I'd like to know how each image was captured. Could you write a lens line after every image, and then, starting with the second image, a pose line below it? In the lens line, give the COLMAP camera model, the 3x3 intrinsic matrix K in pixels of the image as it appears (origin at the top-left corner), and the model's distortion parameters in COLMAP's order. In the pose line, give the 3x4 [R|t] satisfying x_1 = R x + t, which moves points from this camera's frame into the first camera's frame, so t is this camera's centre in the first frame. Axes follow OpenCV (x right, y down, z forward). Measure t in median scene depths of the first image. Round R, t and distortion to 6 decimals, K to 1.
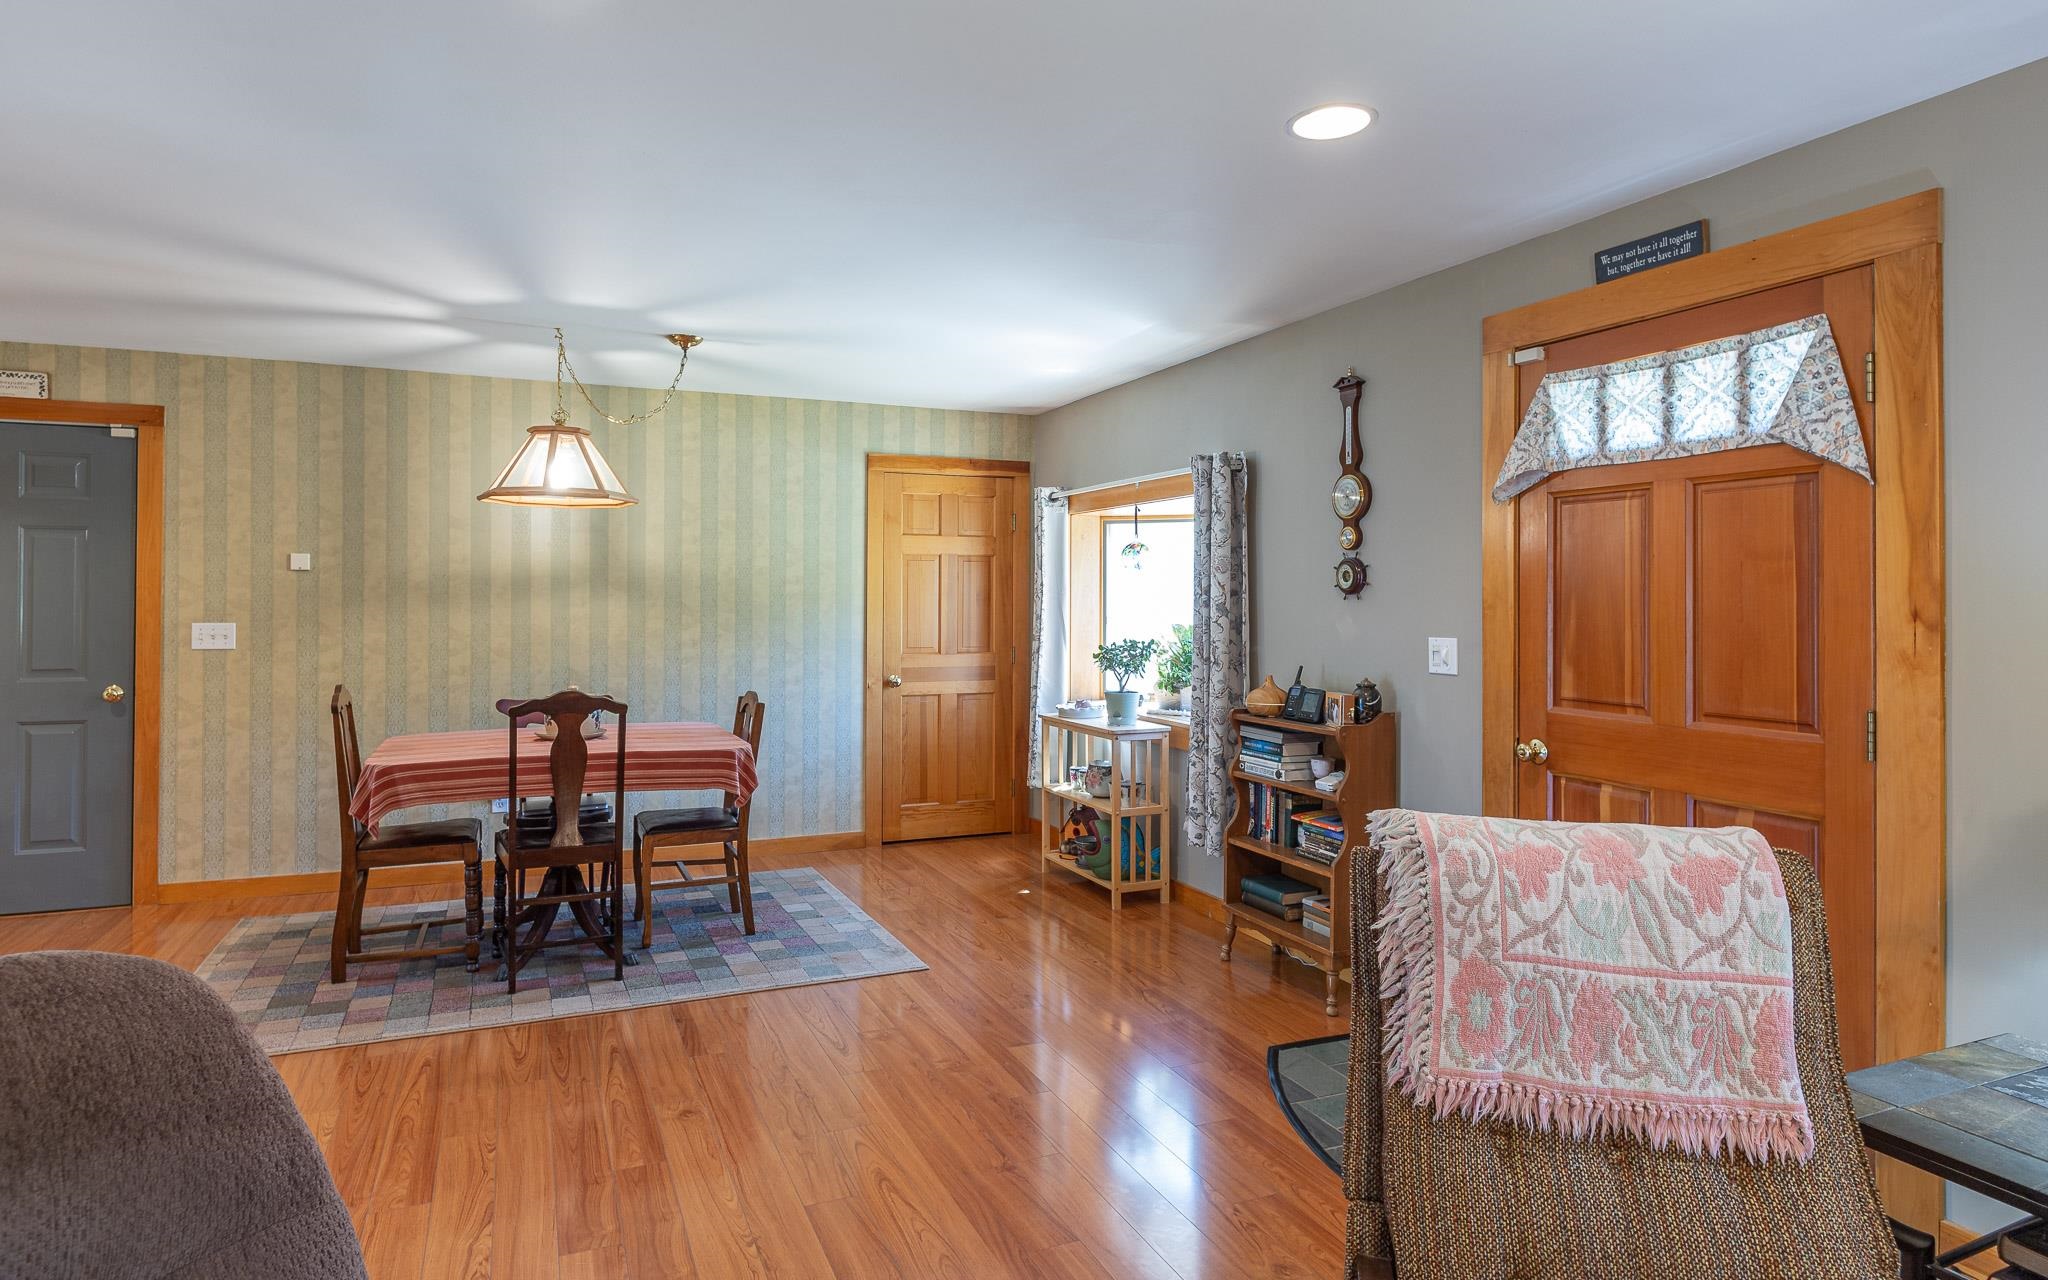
lens RADIAL K [[1099.6, 0, 1018.3], [0, 1099.6, 585.6], [0, 0, 1]] dist [-0.001546, -0.000295]
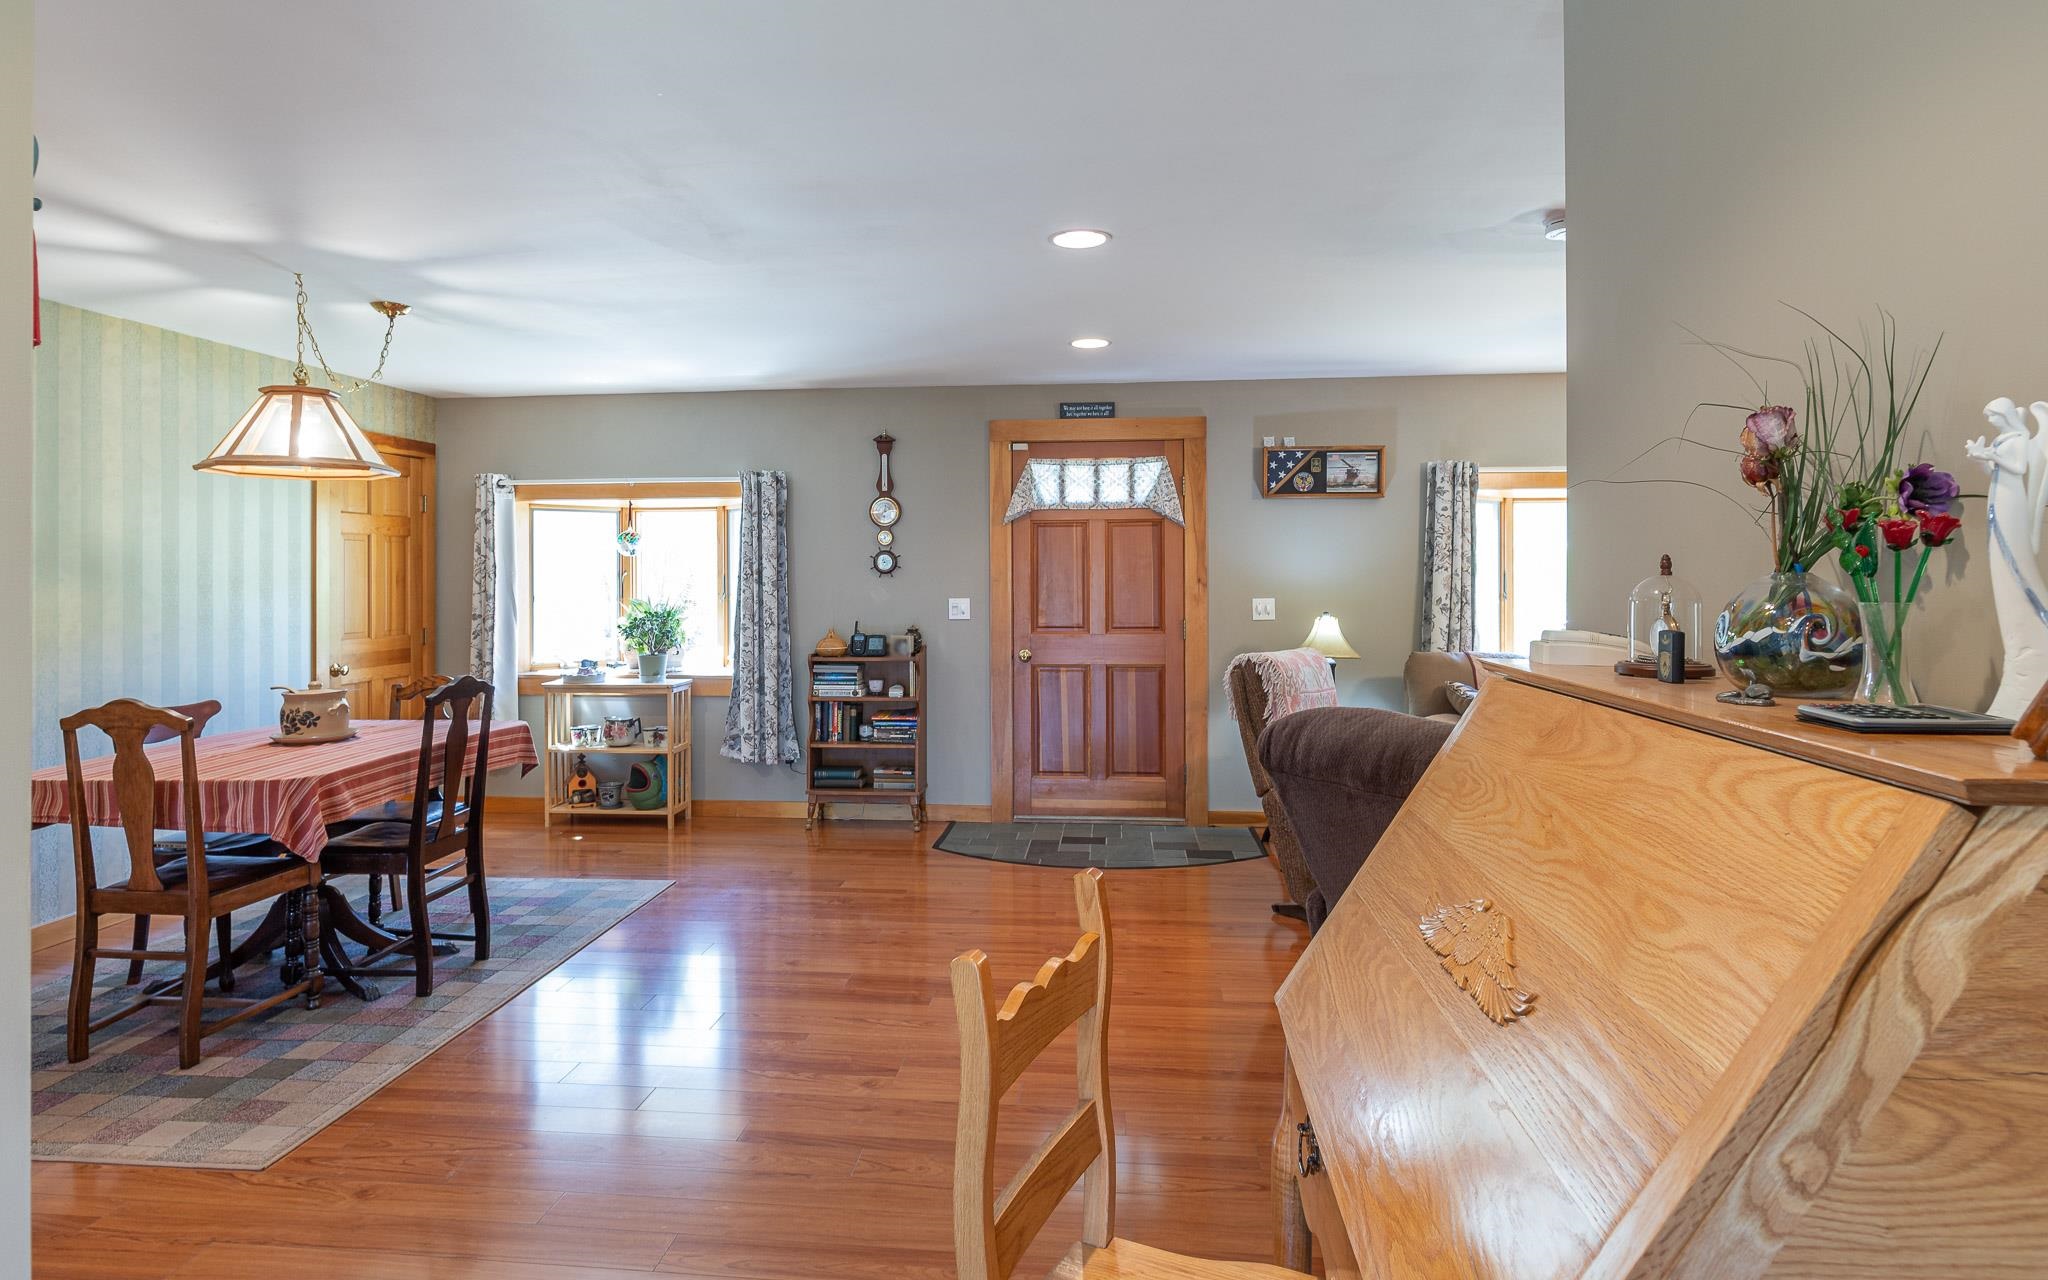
lens RADIAL K [[1052.3, 0, 1024.1], [0, 1052.3, 573.3], [0, 0, 1]] dist [0.000682, 0.000105]
pose [[0.487619, -0.005625, 0.873039, -0.934660], [-0.002679, 0.999965, 0.007939, -0.005219], [-0.873053, -0.006210, 0.487587, 0.093259]]
